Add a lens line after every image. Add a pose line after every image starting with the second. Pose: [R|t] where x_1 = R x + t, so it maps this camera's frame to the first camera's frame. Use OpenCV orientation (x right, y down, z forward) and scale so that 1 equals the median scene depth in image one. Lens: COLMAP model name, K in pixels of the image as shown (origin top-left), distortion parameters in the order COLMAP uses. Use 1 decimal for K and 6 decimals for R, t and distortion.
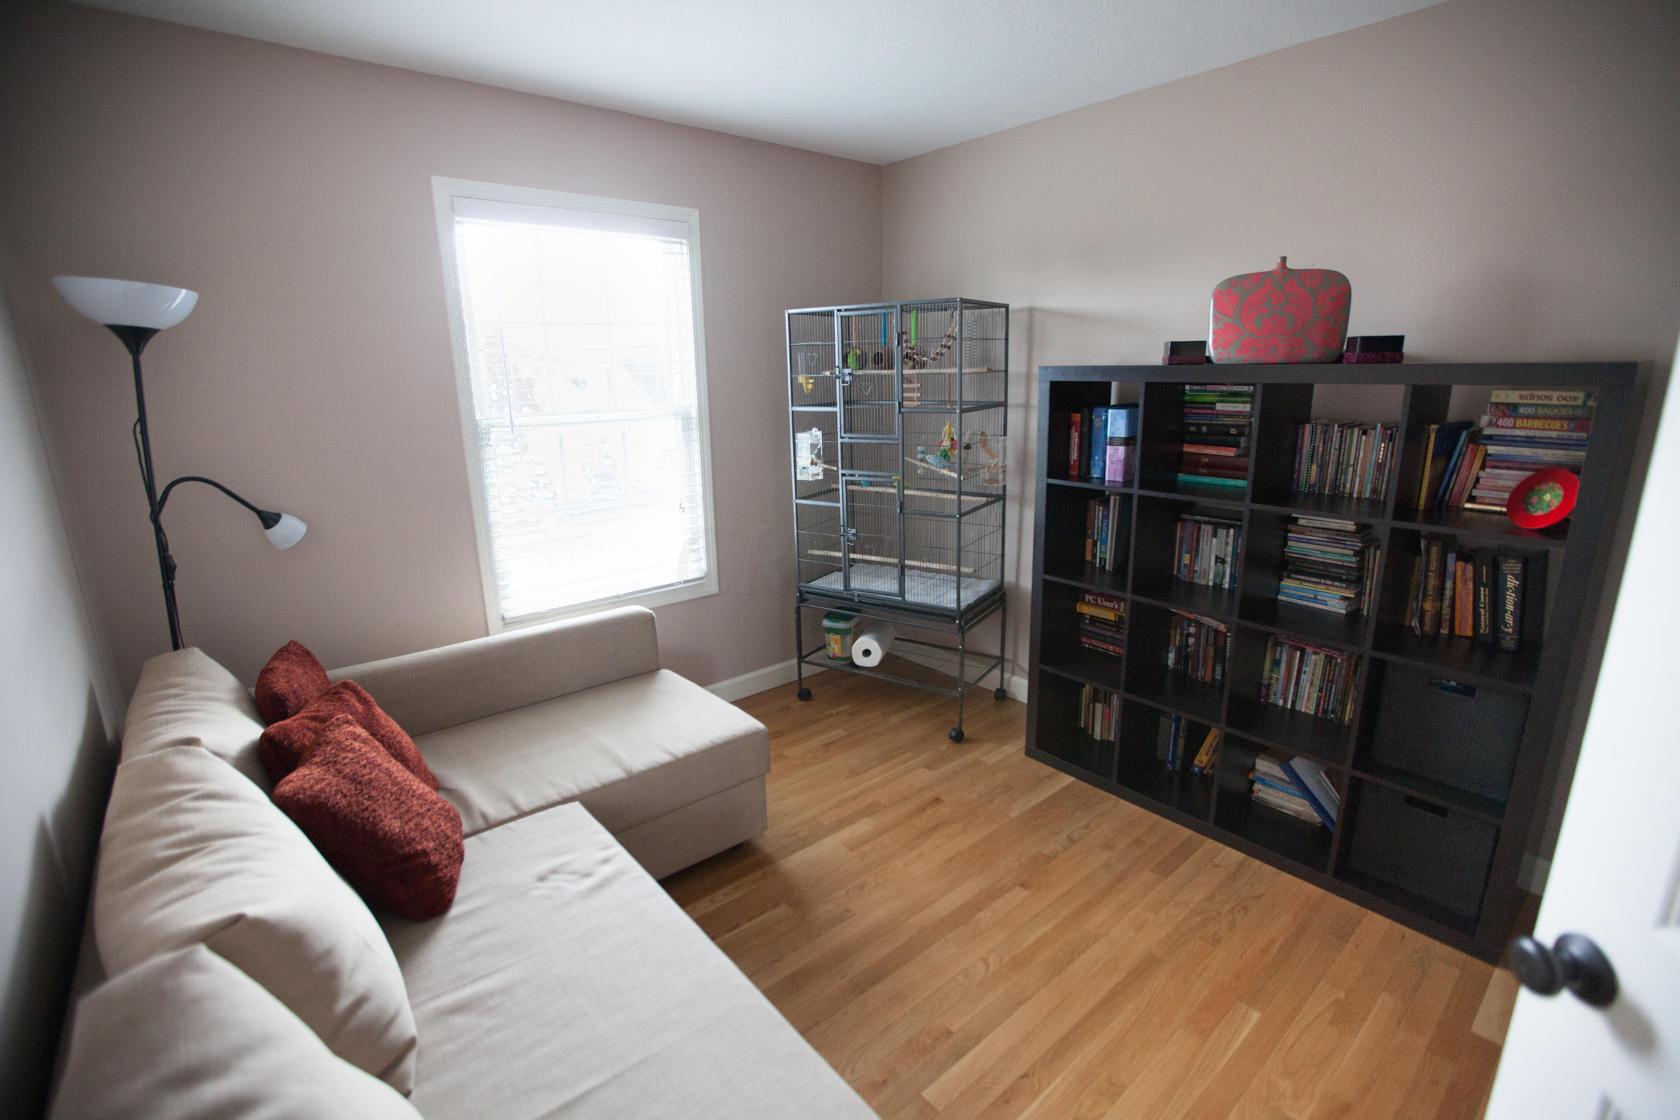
lens RADIAL K [[762.2, 0, 836.5], [0, 762.2, 559.3], [0, 0, 1]] dist [-0.043639, 0.008916]
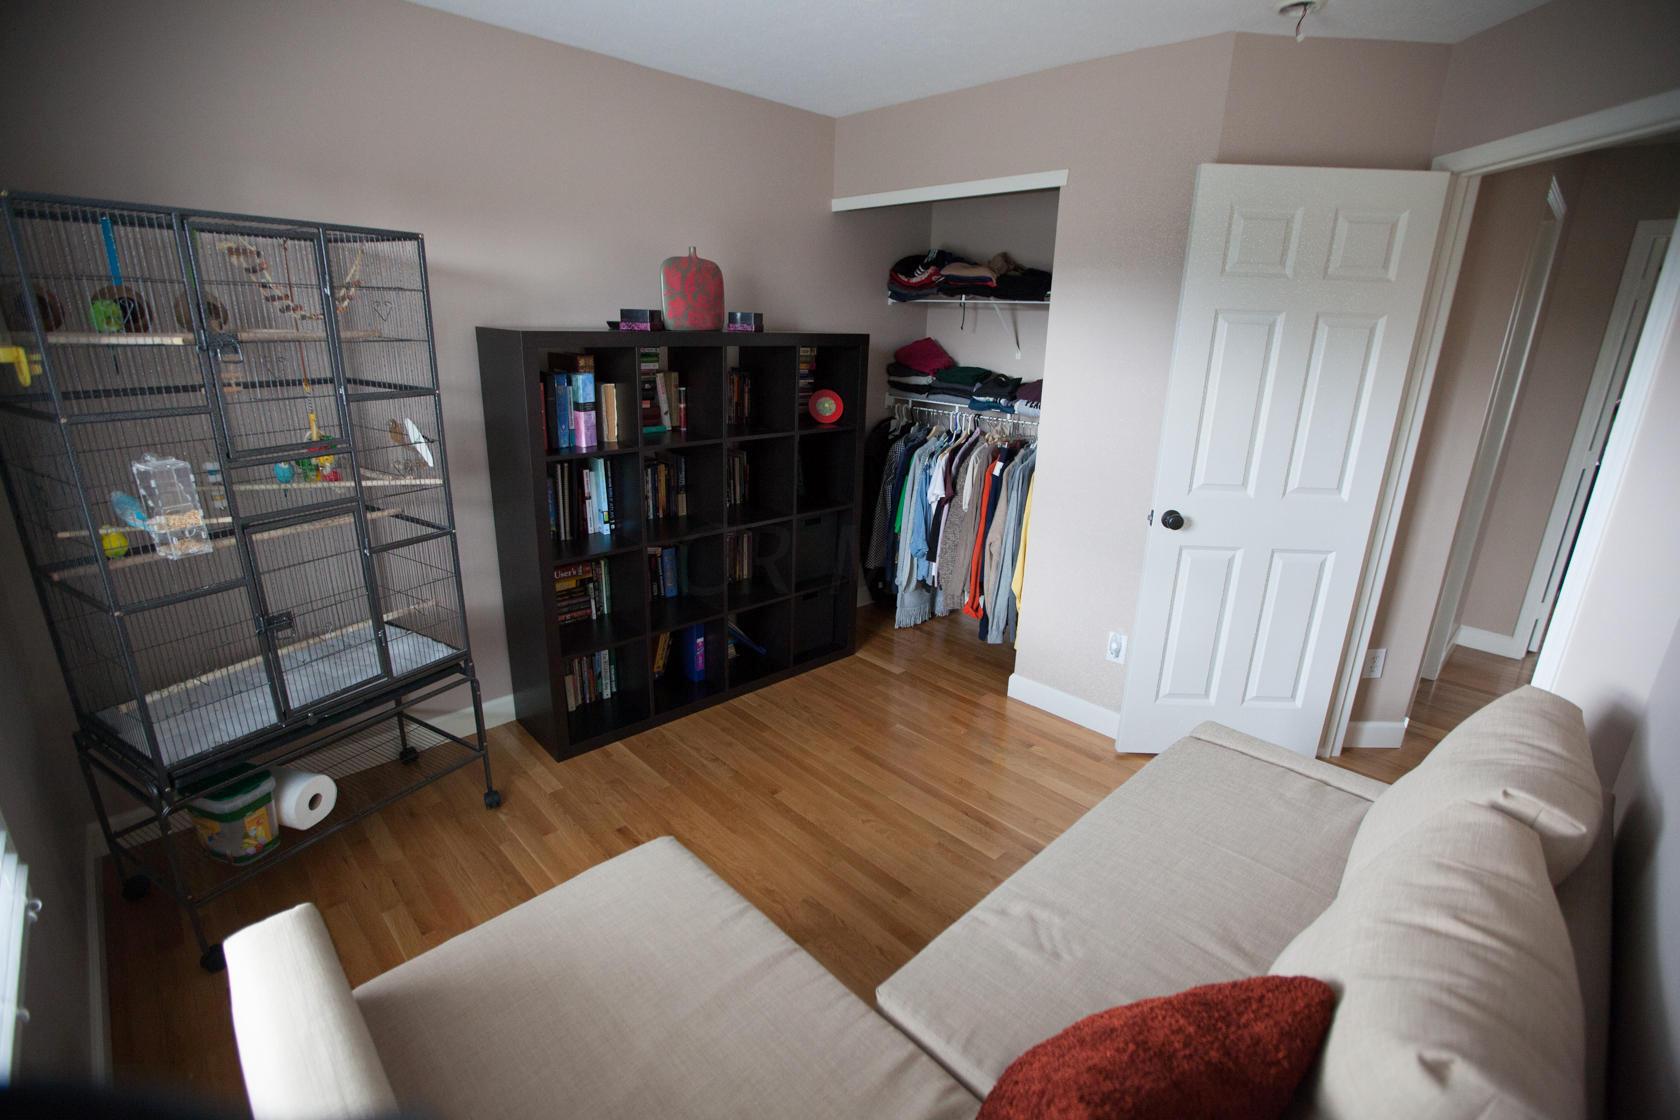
lens RADIAL K [[762.2, 0, 839.0], [0, 762.2, 559.5], [0, 0, 1]] dist [-0.043639, 0.008916]
pose [[-0.069850, -0.283880, 0.956312, -0.541680], [0.212801, 0.932347, 0.292309, -0.152853], [-0.974596, 0.223922, -0.004714, 0.586694]]
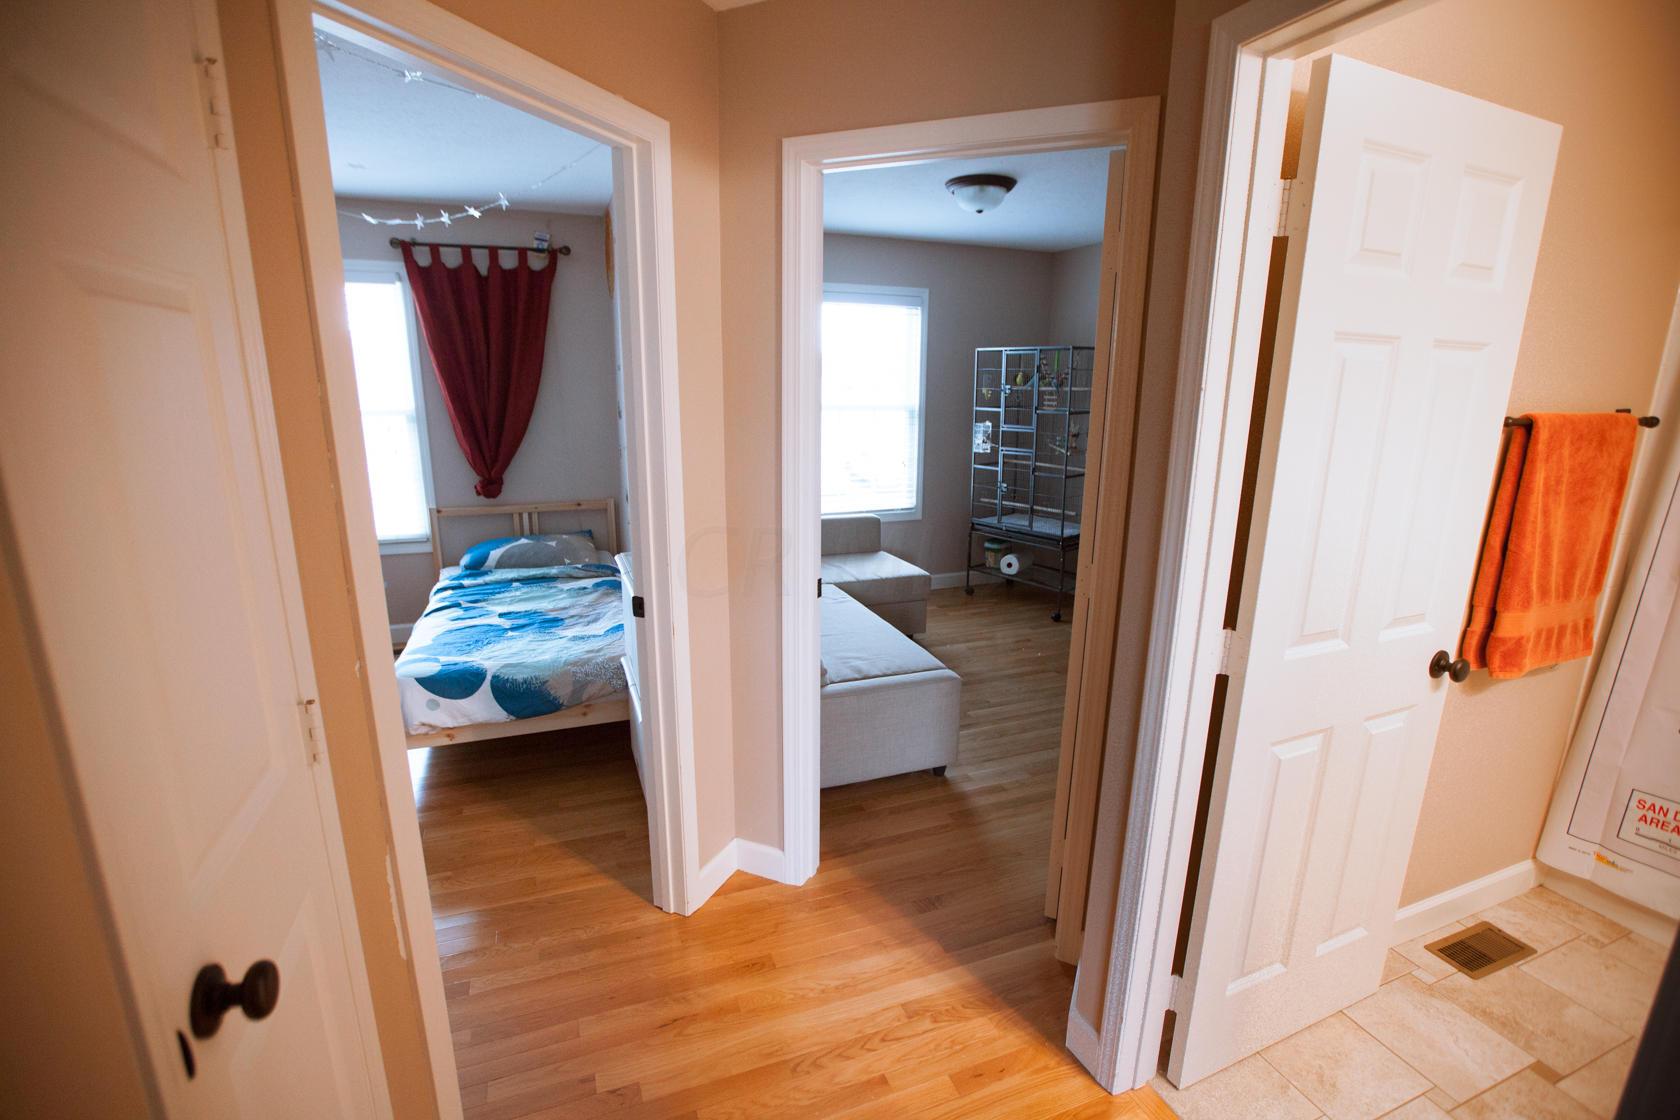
lens RADIAL K [[762.2, 0, 842.8], [0, 762.2, 561.8], [0, 0, 1]] dist [-0.043639, 0.008916]
pose [[0.948194, 0.101148, -0.301160, 0.198731], [-0.100372, 0.994785, 0.018090, 0.130367], [0.301420, 0.013075, 0.953402, -0.645203]]
